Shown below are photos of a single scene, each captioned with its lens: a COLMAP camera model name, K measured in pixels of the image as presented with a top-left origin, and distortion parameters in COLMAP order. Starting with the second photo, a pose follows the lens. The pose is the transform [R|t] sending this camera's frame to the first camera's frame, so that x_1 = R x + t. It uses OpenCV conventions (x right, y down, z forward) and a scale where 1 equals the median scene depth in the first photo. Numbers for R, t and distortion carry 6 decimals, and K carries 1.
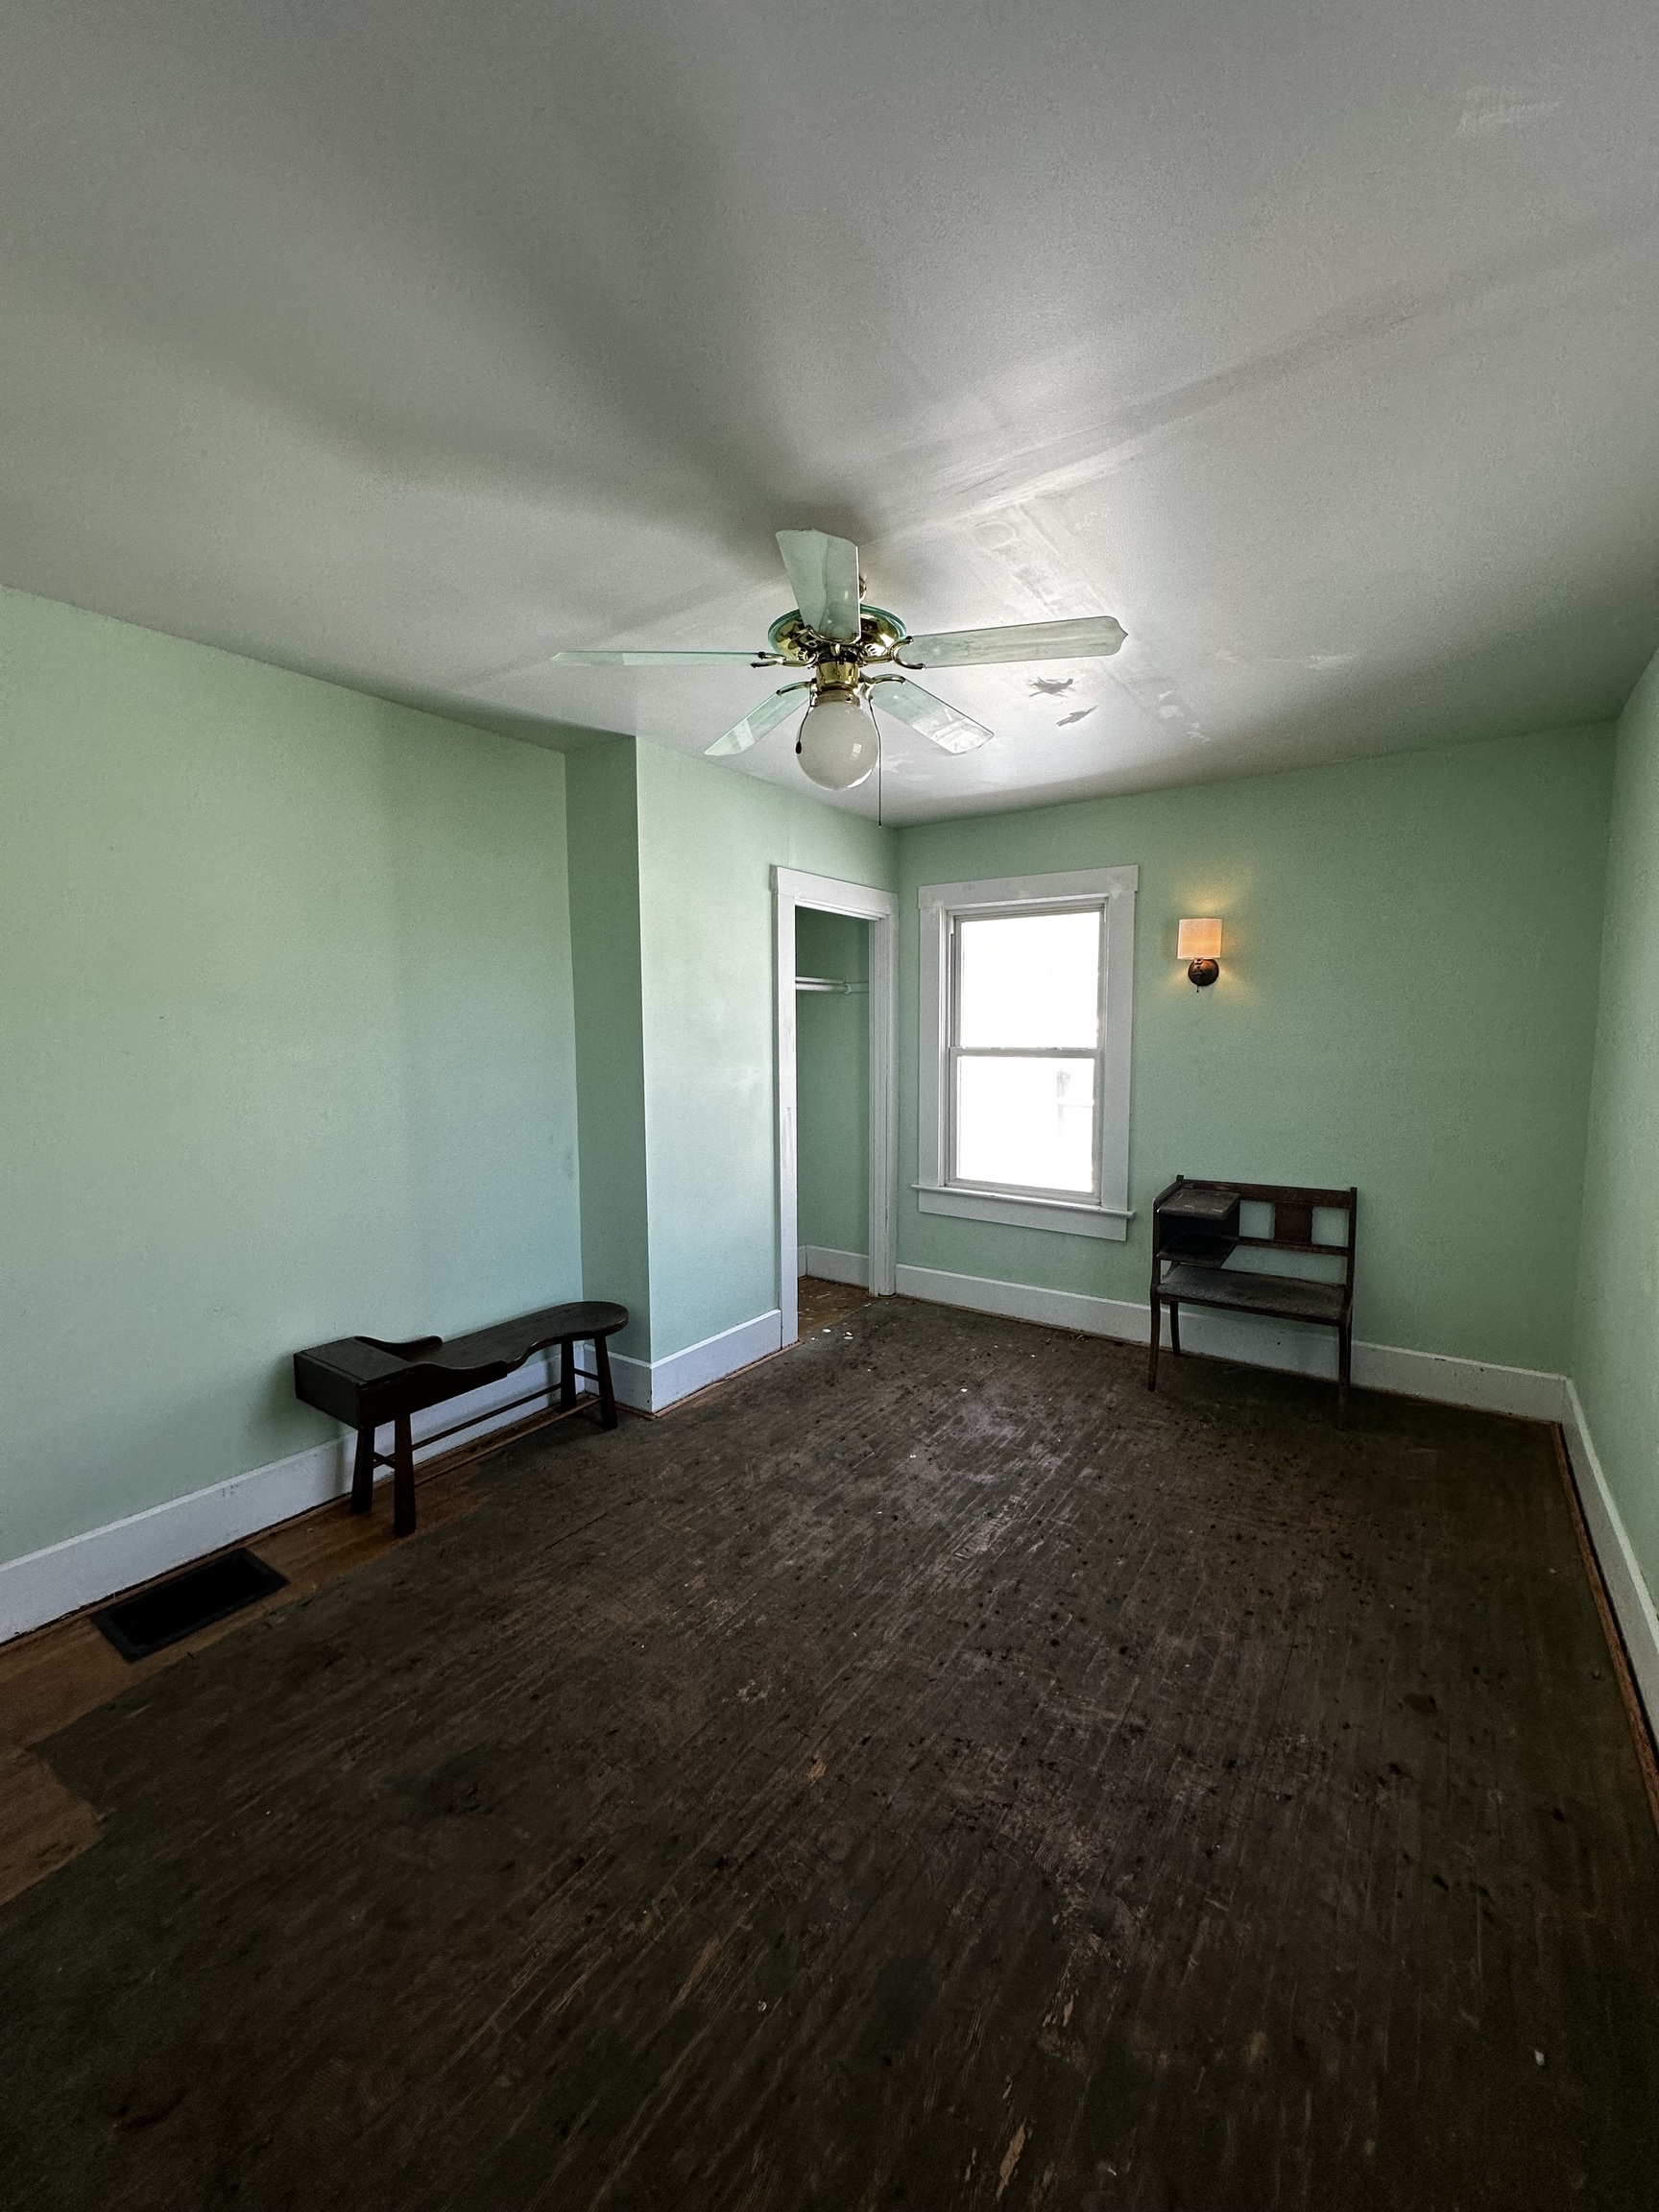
lens RADIAL K [[882.0, 0, 827.0], [0, 882.0, 1104.2], [0, 0, 1]] dist [-0.003048, 0.000402]
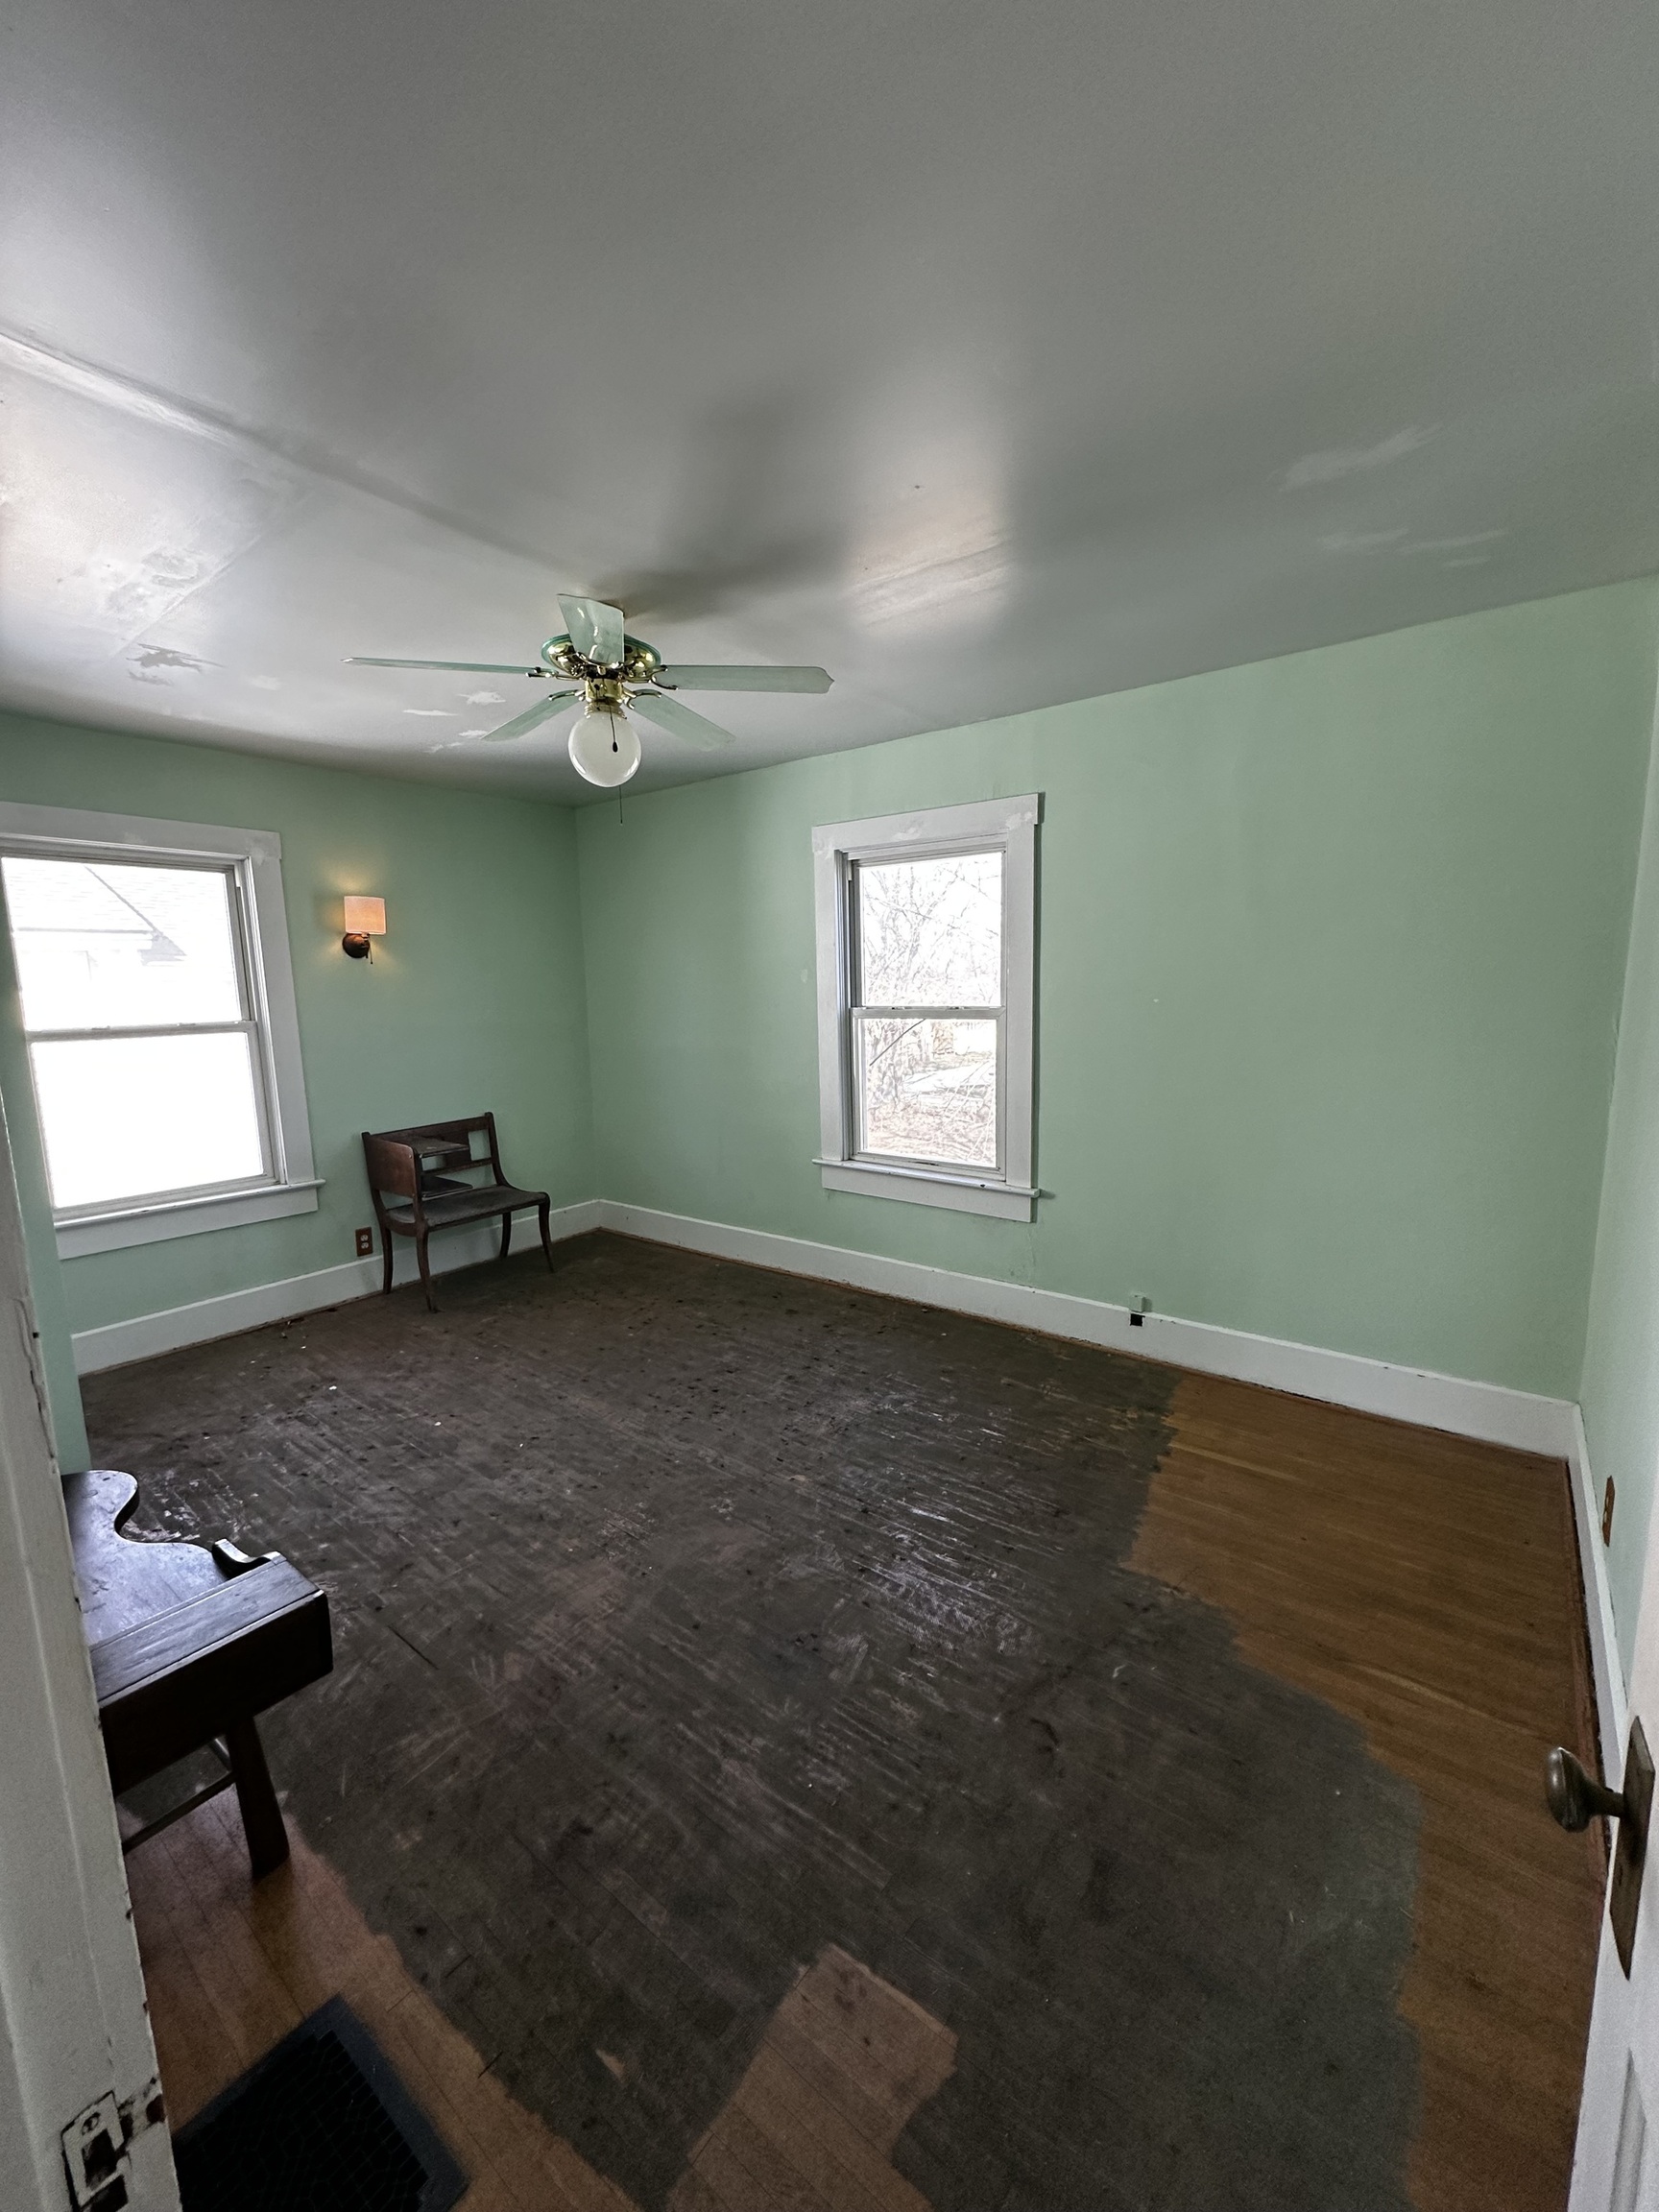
lens RADIAL K [[882.0, 0, 831.1], [0, 882.0, 1108.2], [0, 0, 1]] dist [-0.003048, 0.000402]
pose [[0.041609, -0.136251, 0.989800, -0.904424], [0.111074, 0.985148, 0.130941, -0.038310], [-0.992941, 0.104493, 0.056125, 0.506971]]
